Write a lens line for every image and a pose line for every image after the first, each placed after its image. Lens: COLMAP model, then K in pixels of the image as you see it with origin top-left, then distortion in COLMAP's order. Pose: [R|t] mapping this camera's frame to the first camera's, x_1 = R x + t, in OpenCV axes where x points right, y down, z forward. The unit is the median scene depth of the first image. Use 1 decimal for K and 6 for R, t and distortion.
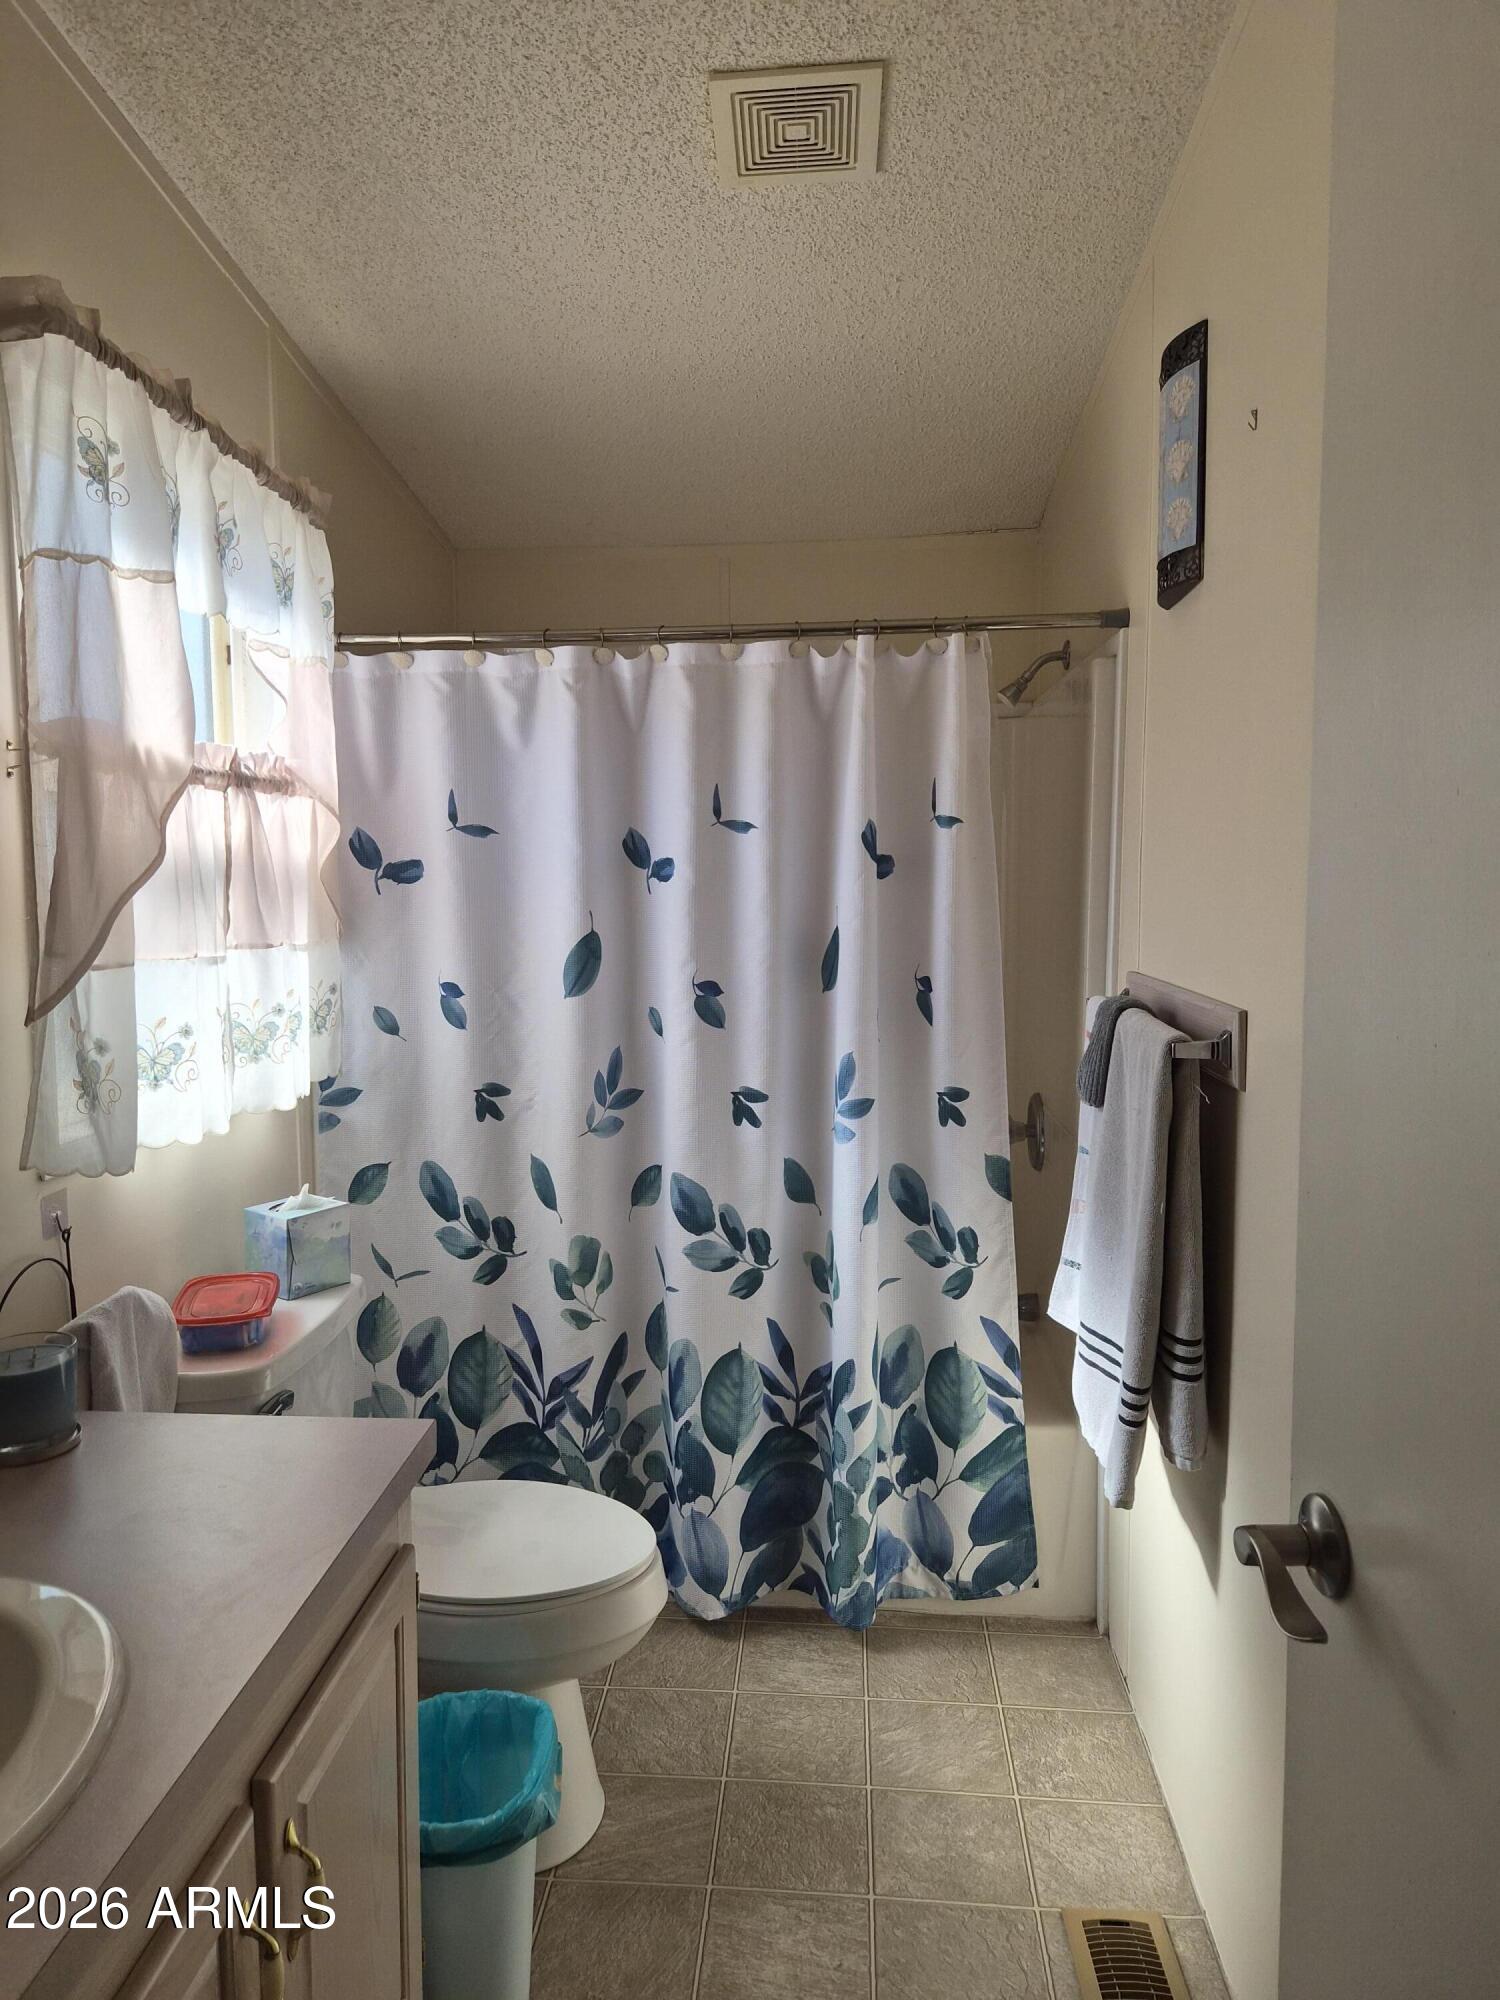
lens RADIAL K [[1333.6, 0, 745.5], [0, 1333.6, 995.3], [0, 0, 1]] dist [0.050511, -0.039486]
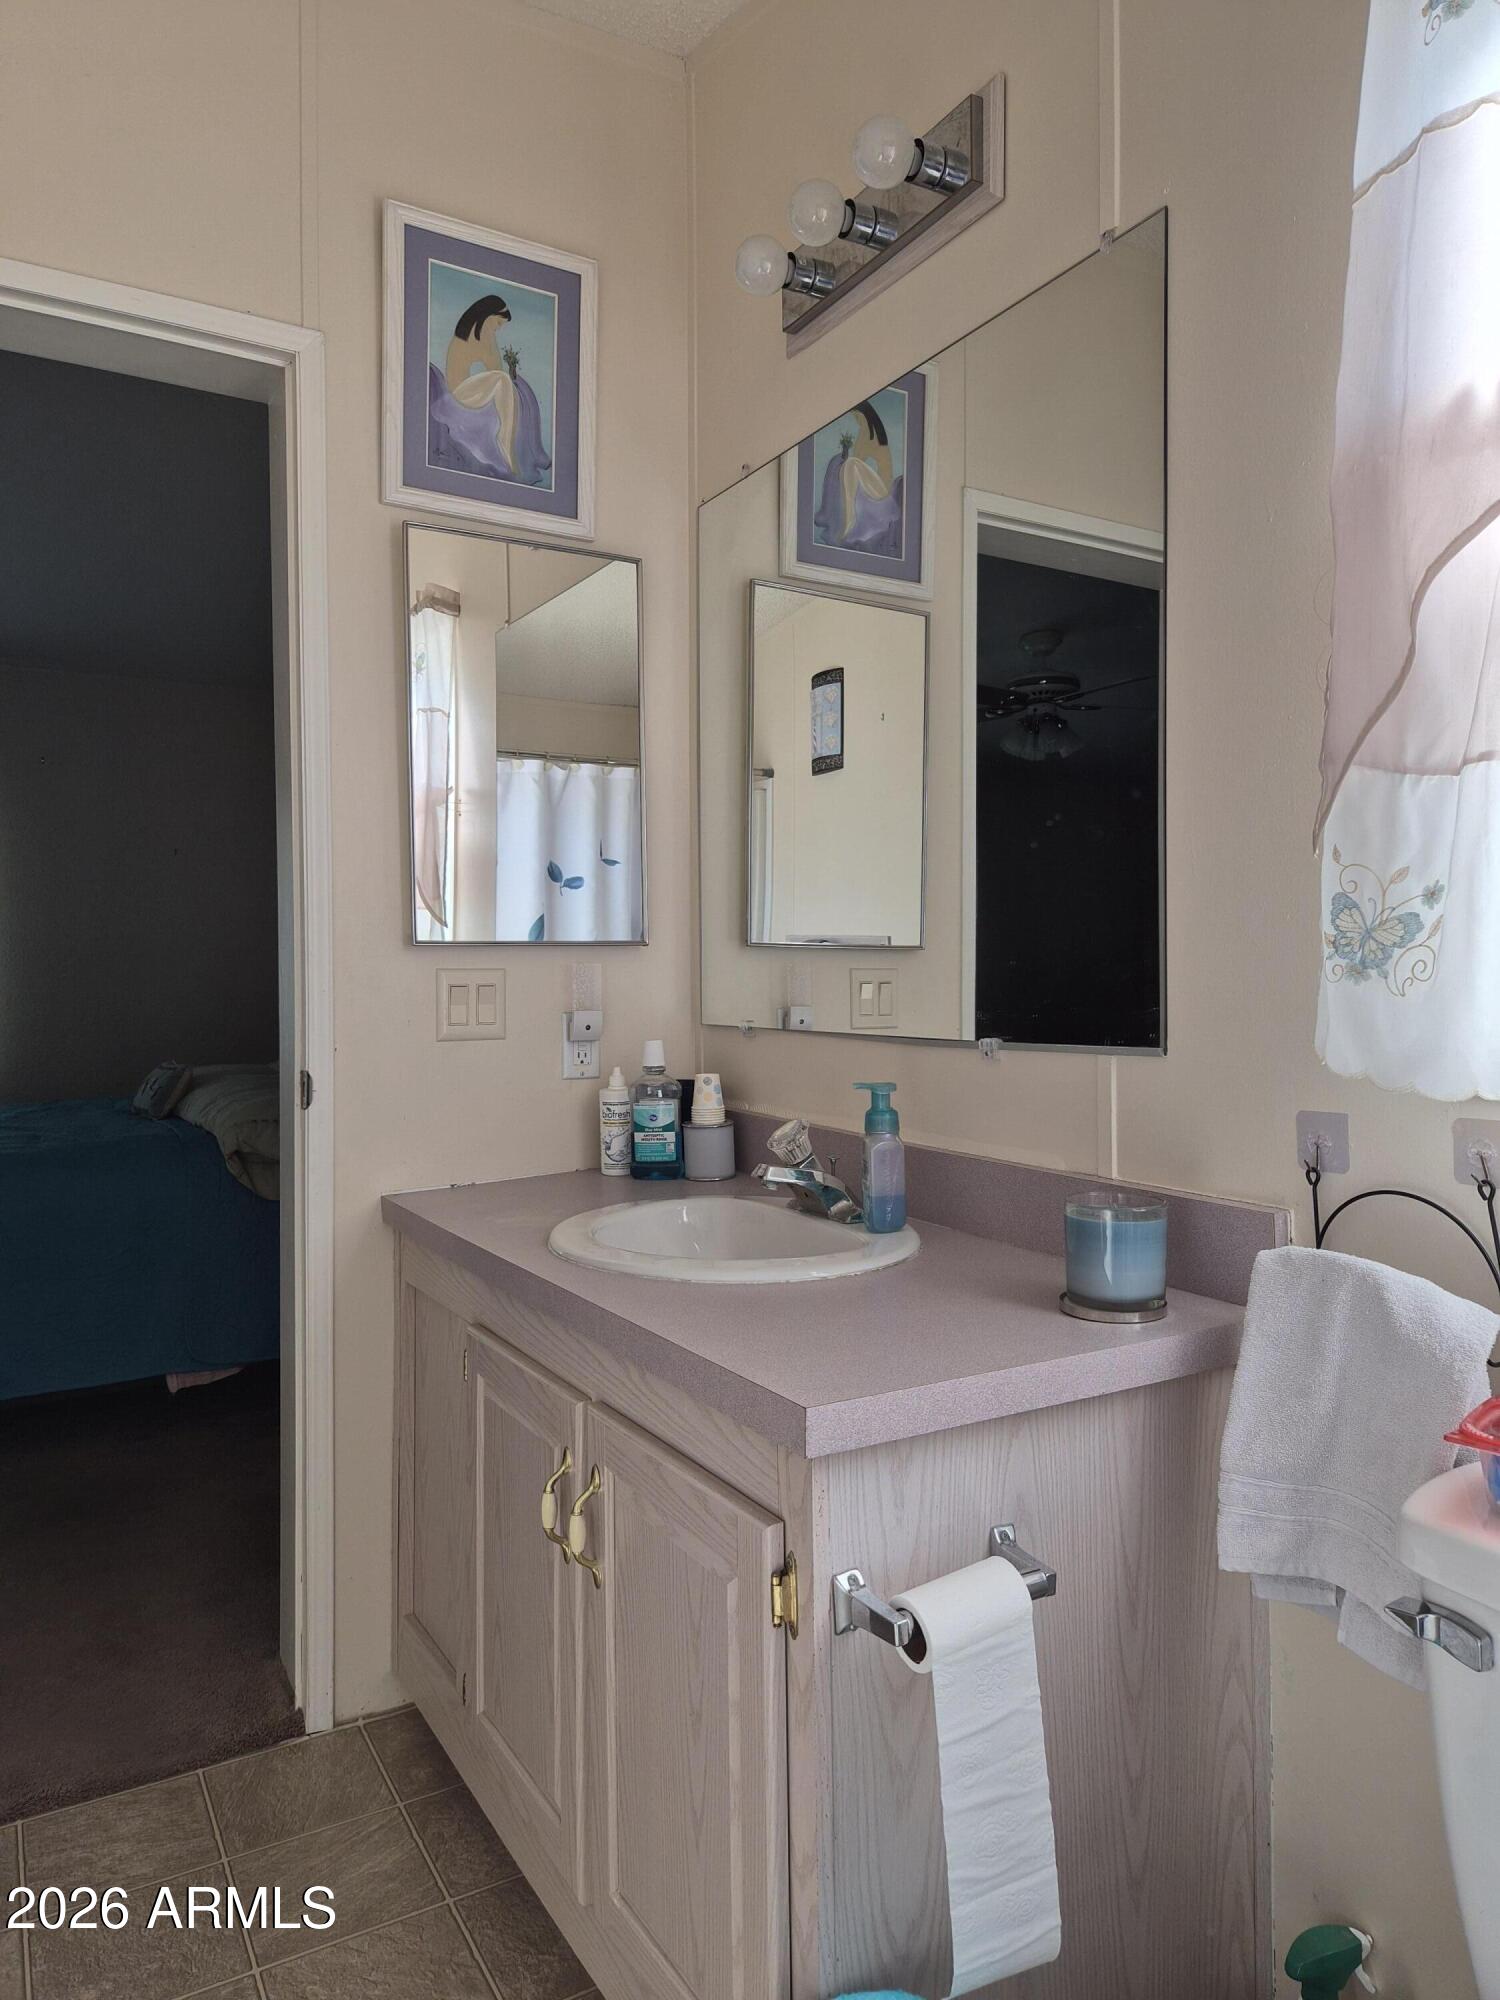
lens RADIAL K [[1333.6, 0, 750.2], [0, 1333.6, 991.4], [0, 0, 1]] dist [0.050511, -0.039486]
pose [[-0.830032, 0.003958, -0.557701, 0.120718], [-0.062401, 0.993037, 0.099920, 0.029681], [0.554213, 0.117738, -0.824006, 1.320490]]
